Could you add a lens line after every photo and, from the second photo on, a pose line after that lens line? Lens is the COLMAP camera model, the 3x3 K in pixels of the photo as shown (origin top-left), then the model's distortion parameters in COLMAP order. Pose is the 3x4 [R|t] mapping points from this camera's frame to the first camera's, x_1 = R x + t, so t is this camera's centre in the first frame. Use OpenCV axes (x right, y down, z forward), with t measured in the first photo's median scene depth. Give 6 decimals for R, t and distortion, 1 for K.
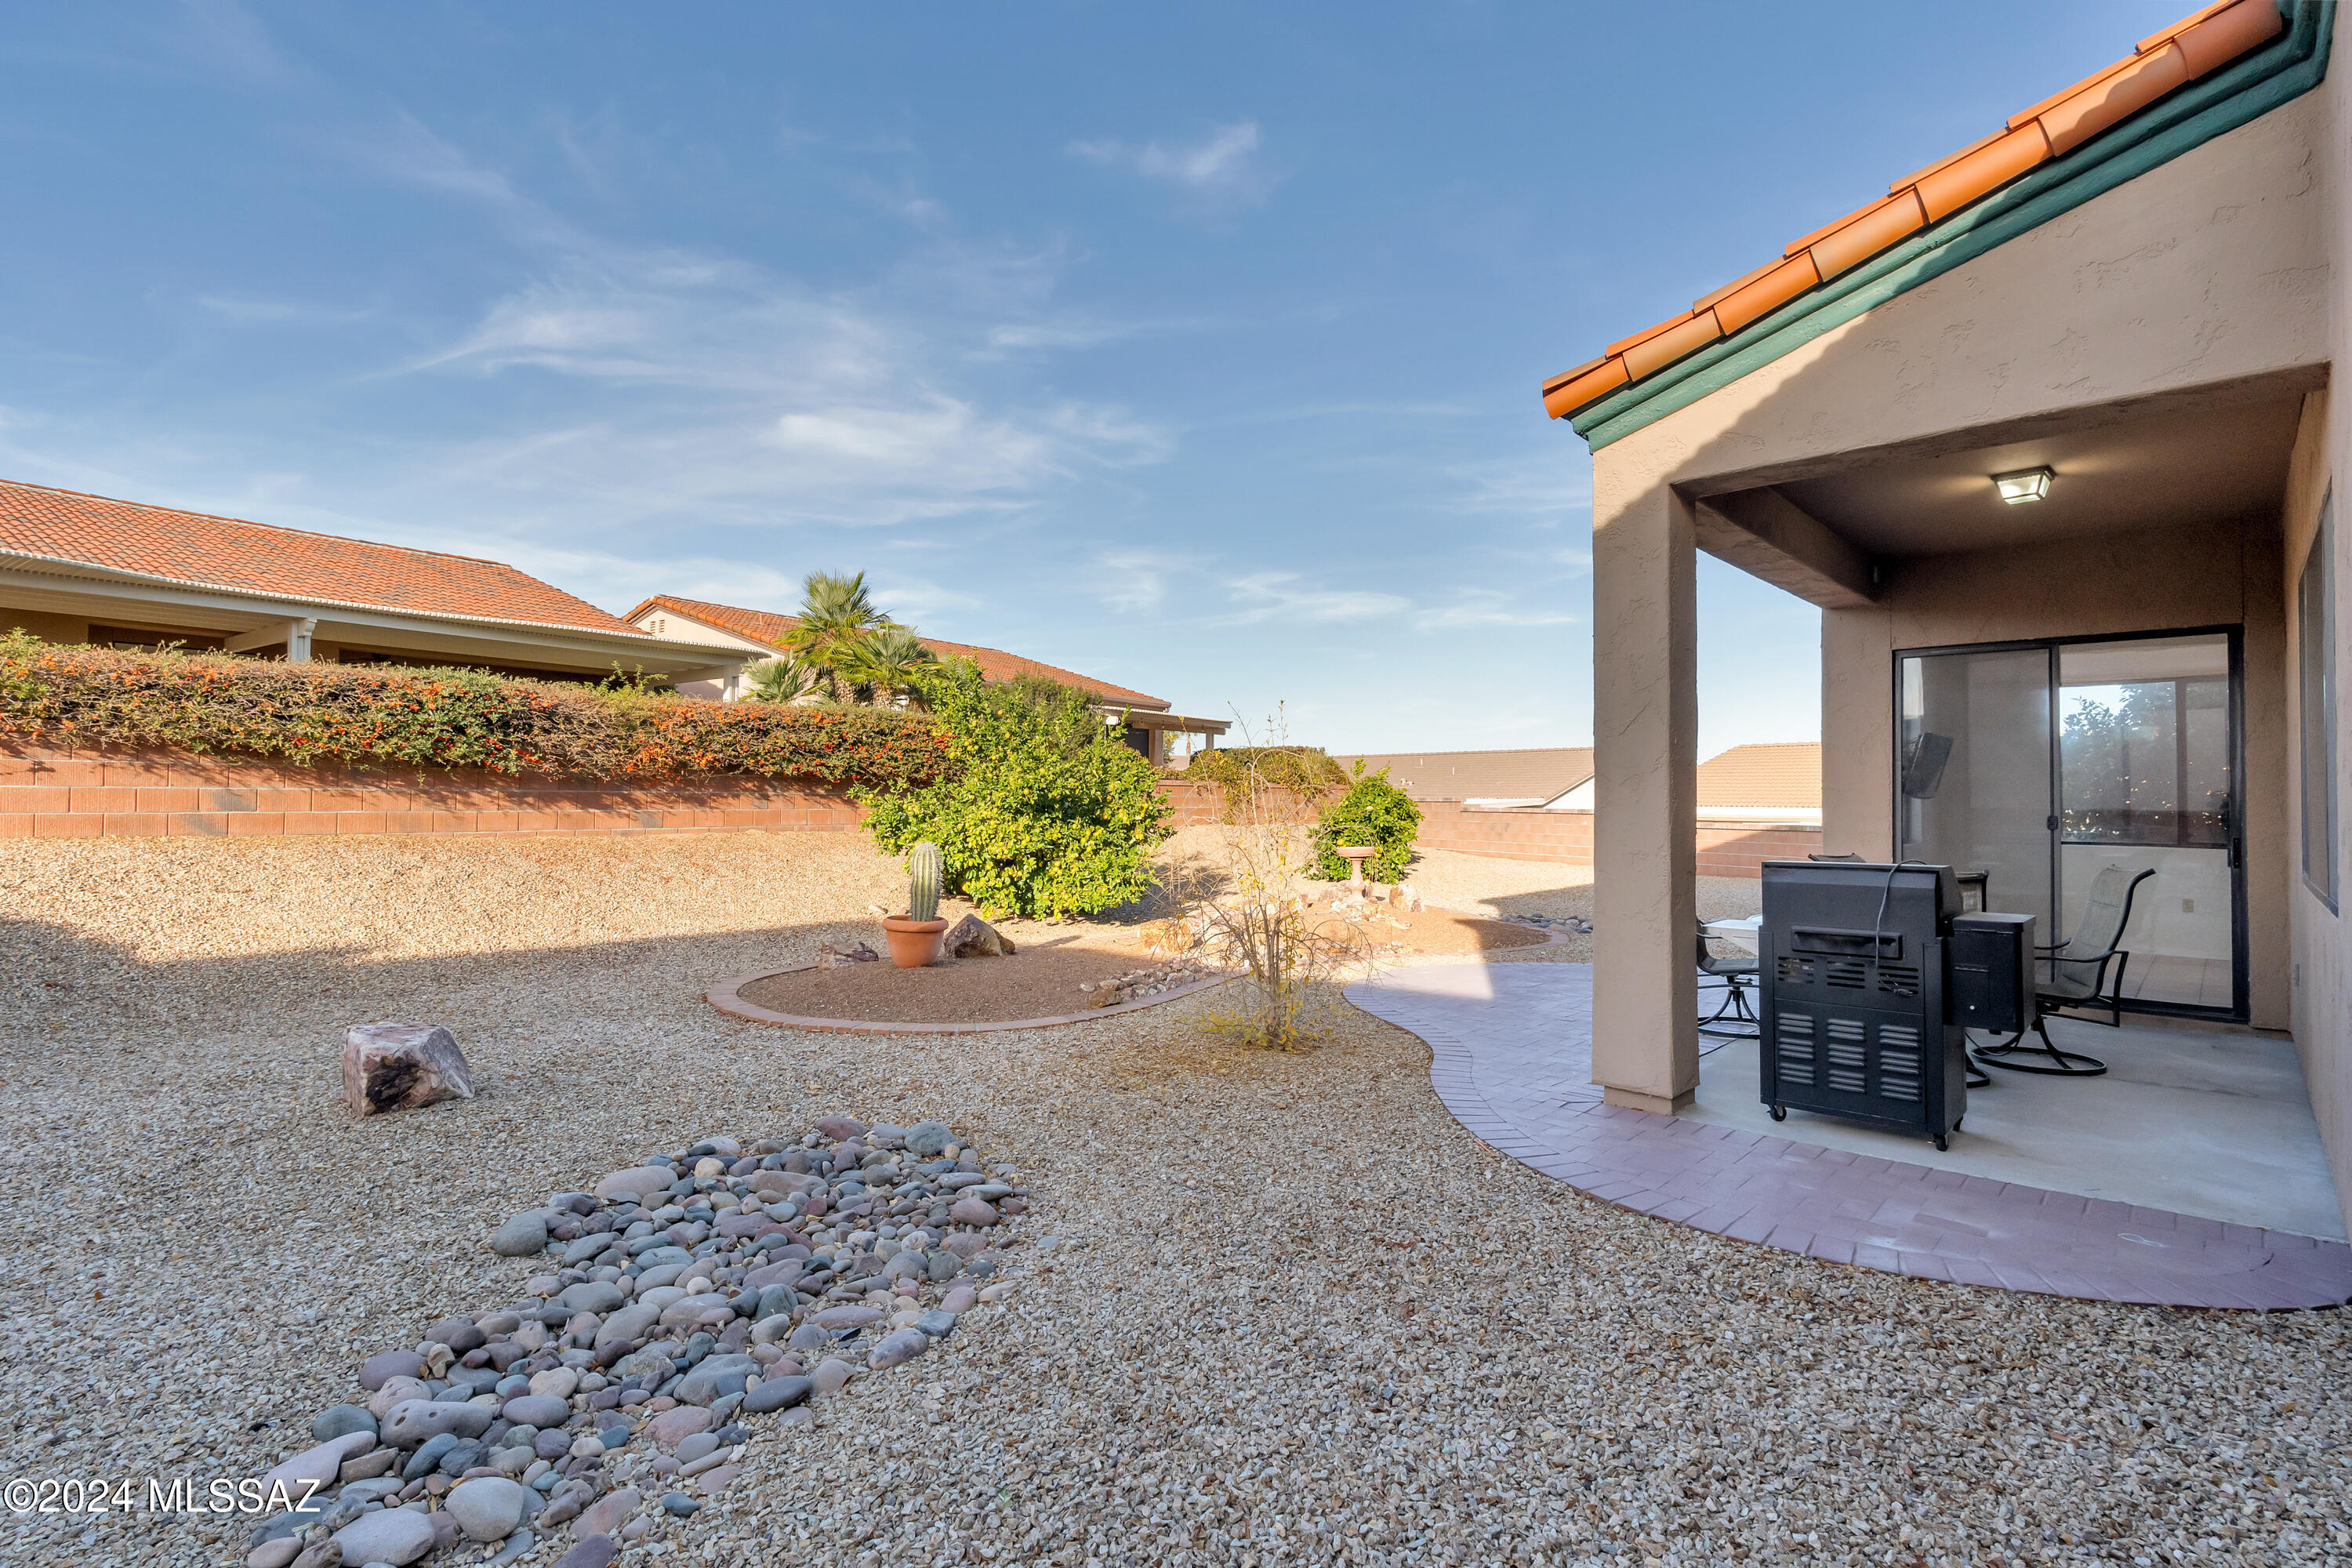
lens RADIAL K [[1094.3, 0, 1164.3], [0, 1094.3, 766.3], [0, 0, 1]] dist [0.001238, 0.000593]
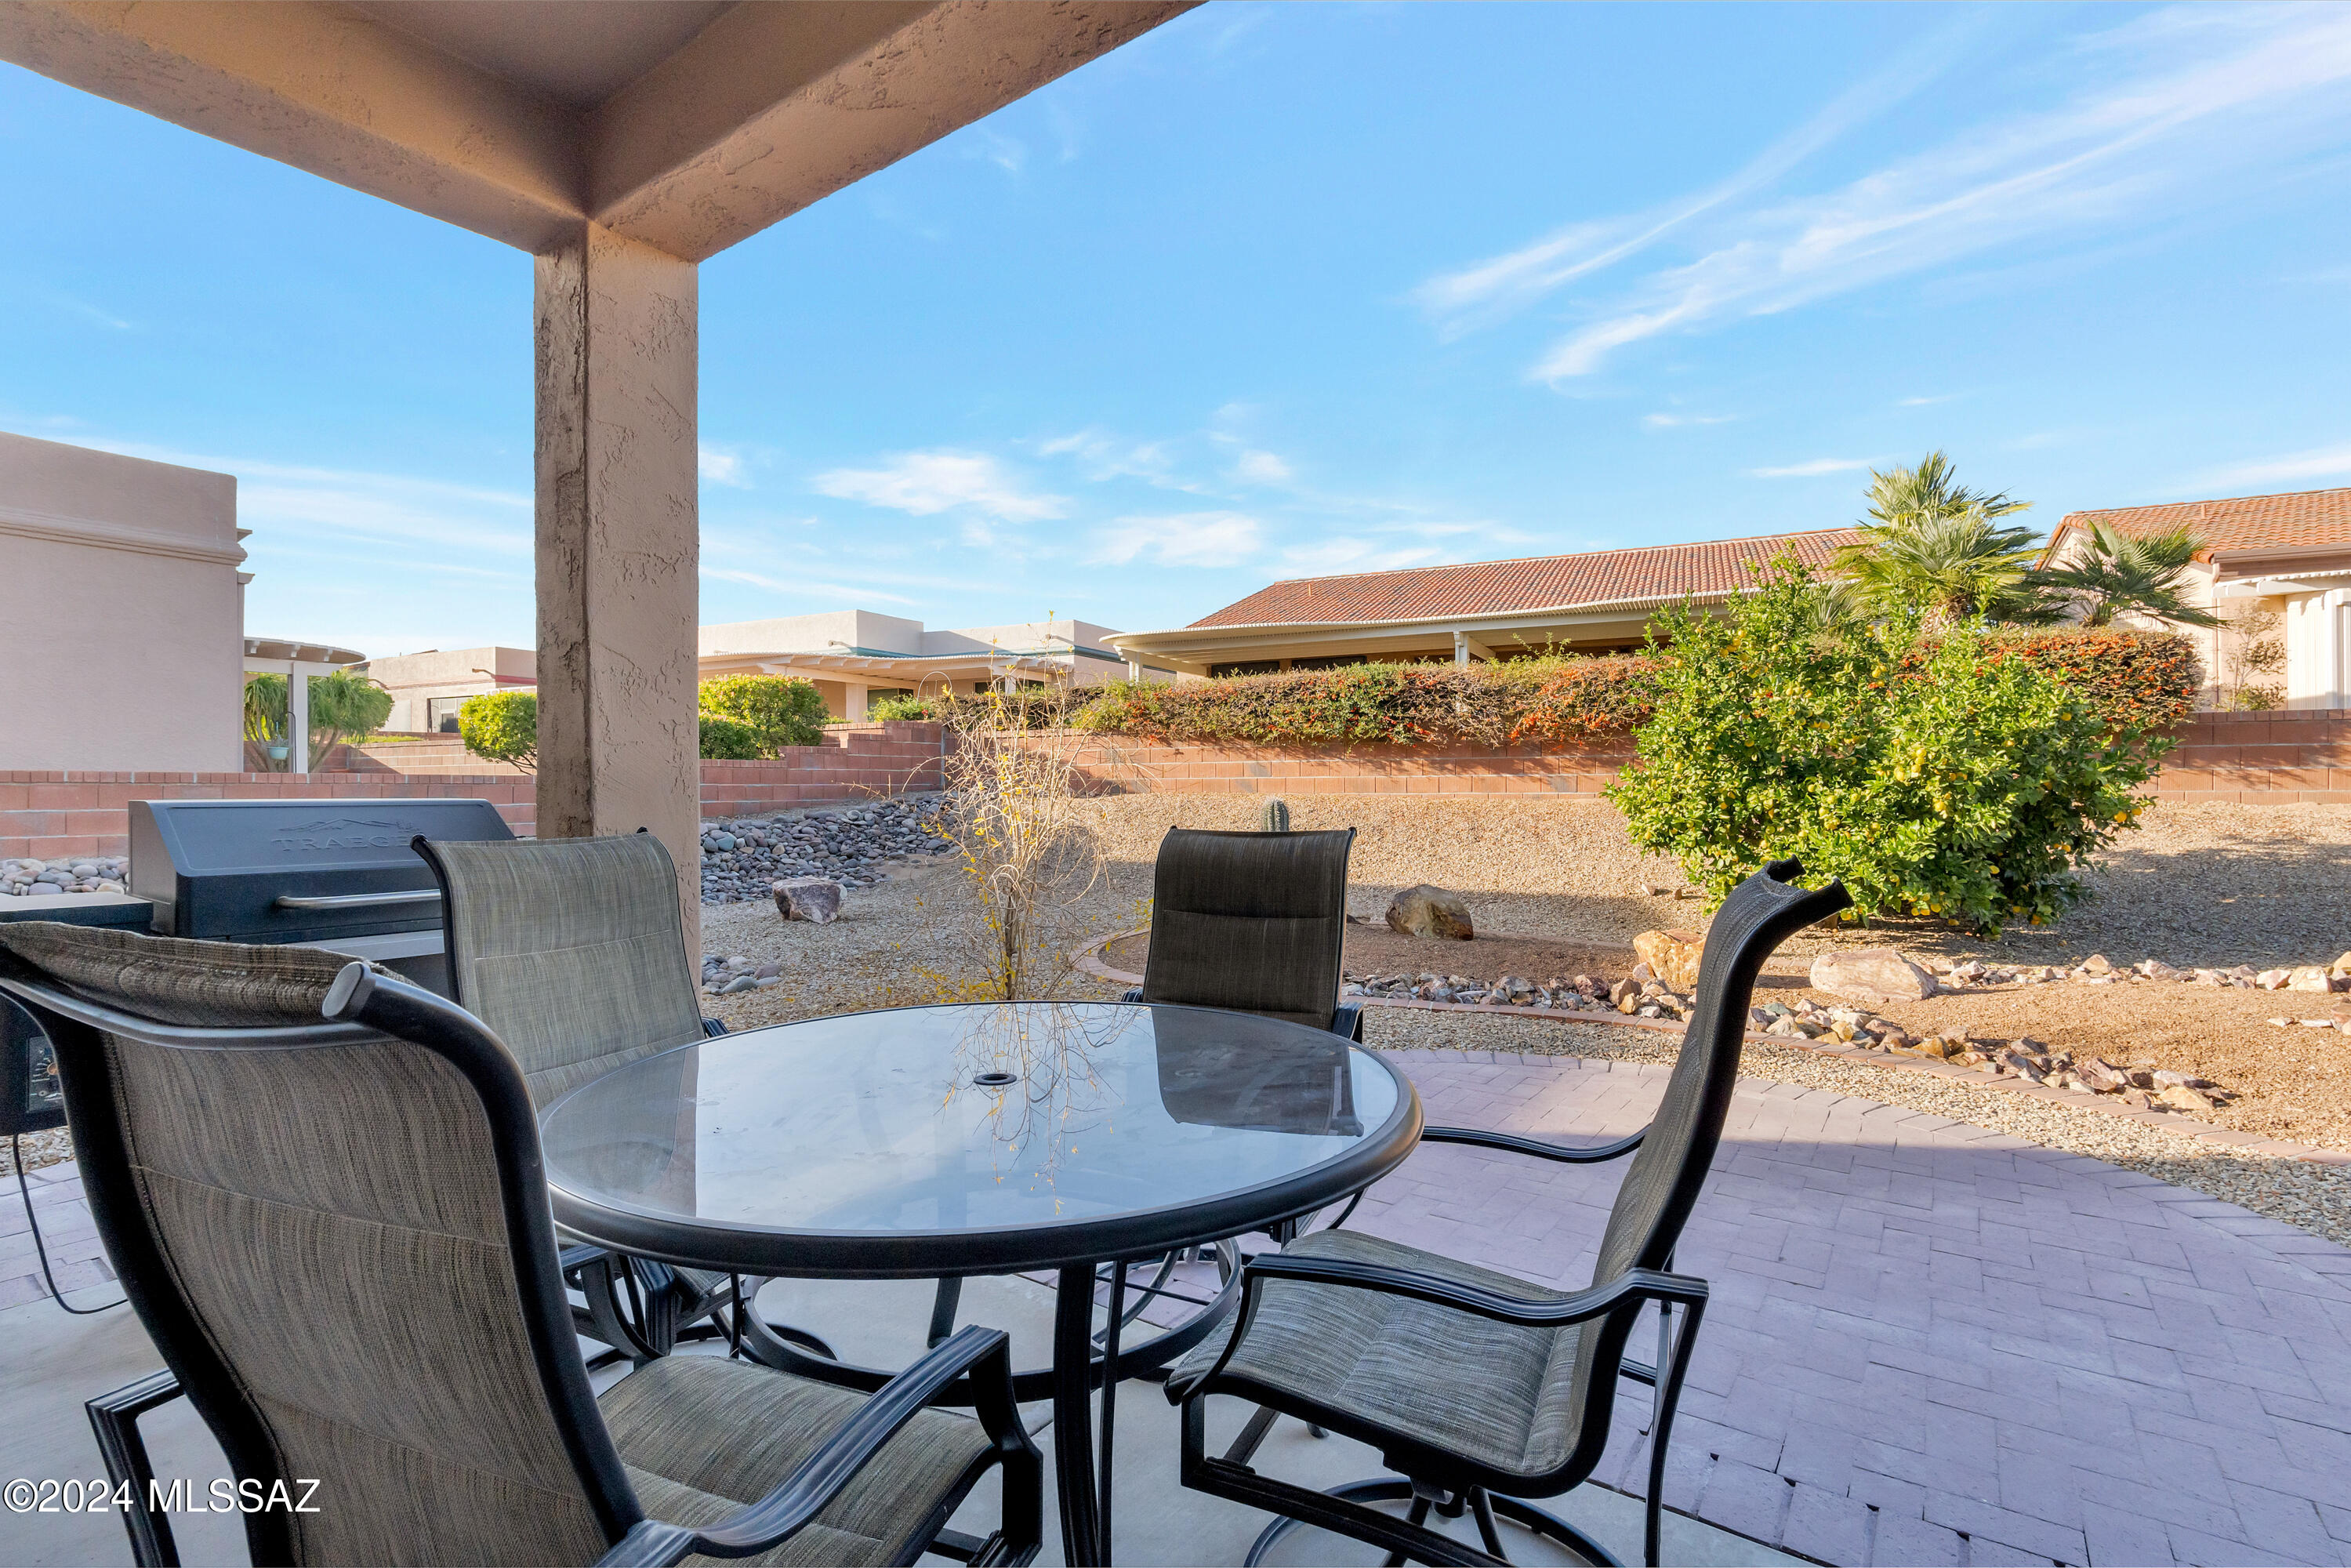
lens RADIAL K [[1103.0, 0, 1155.1], [0, 1103.0, 788.6], [0, 0, 1]] dist [0.000113, 0.000519]
pose [[0.168634, -0.000254, -0.985679, 0.478378], [0.040472, 0.999158, 0.006667, 0.032577], [0.984847, -0.041017, 0.168503, 0.484837]]
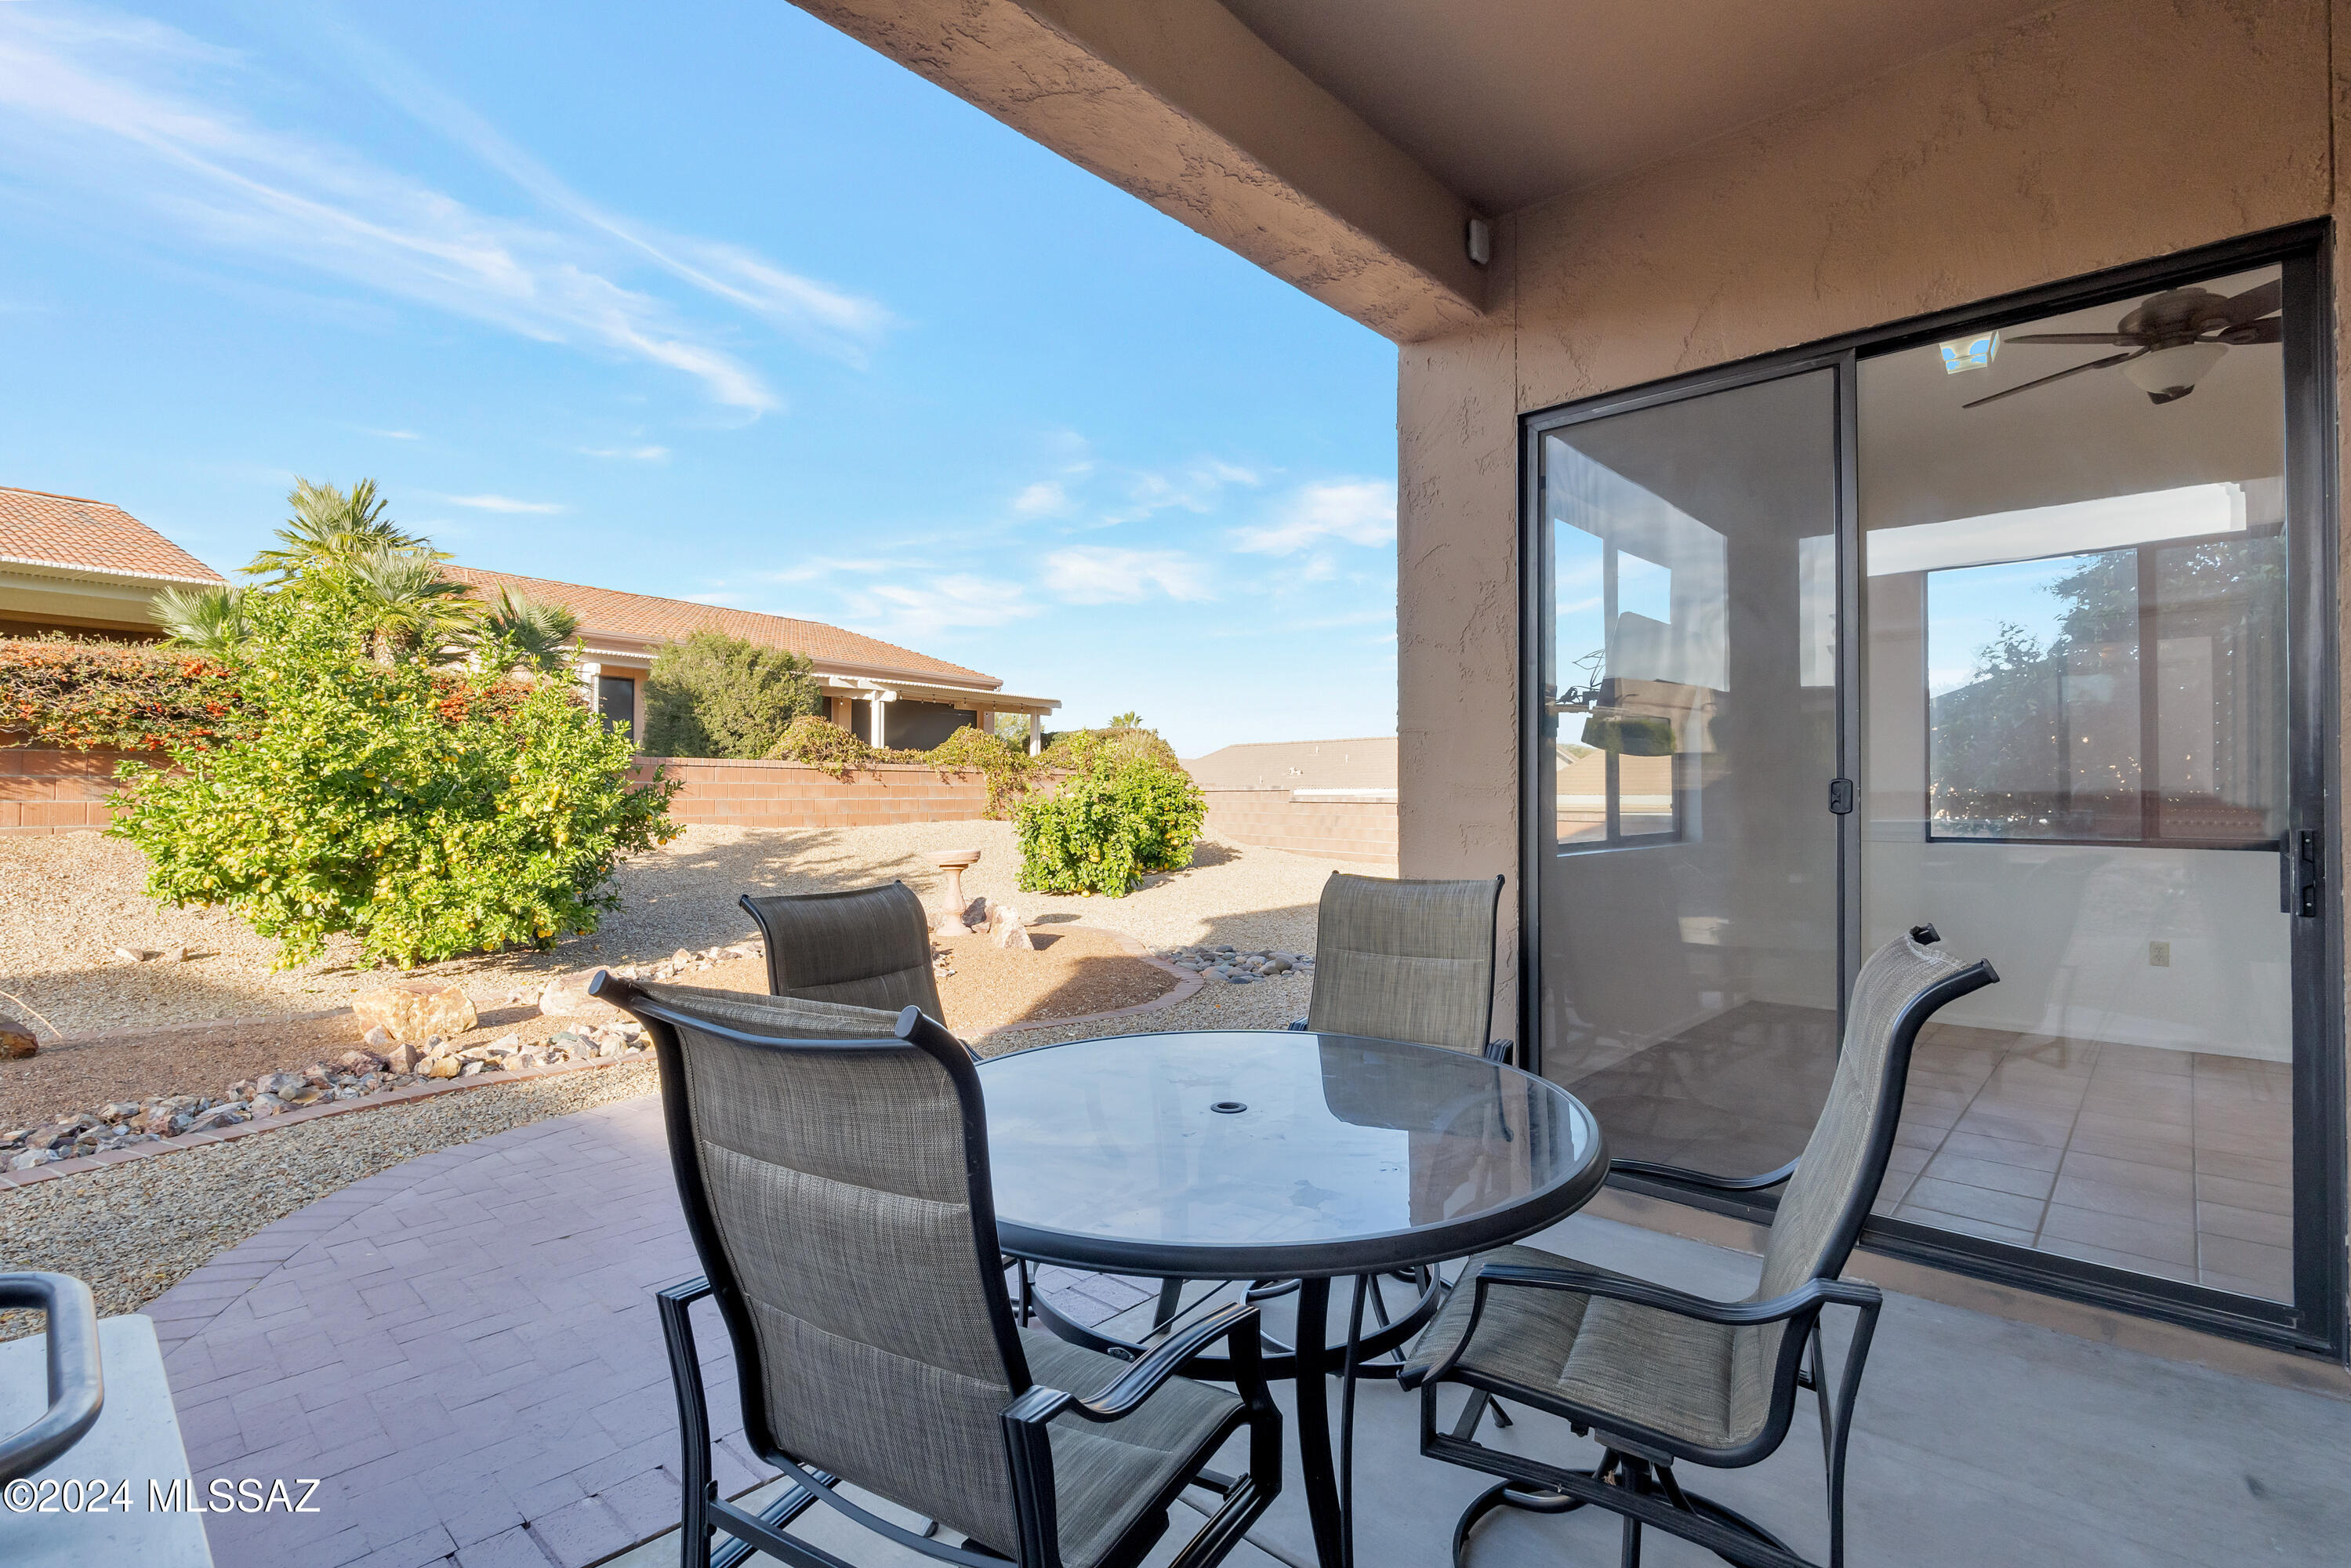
lens RADIAL K [[1103.0, 0, 1155.1], [0, 1103.0, 788.6], [0, 0, 1]] dist [0.000113, 0.000519]
pose [[0.999744, -0.005492, 0.021941, 0.308614], [0.004950, 0.999684, 0.024661, 0.020190], [-0.022069, -0.024546, 0.999455, 0.338162]]
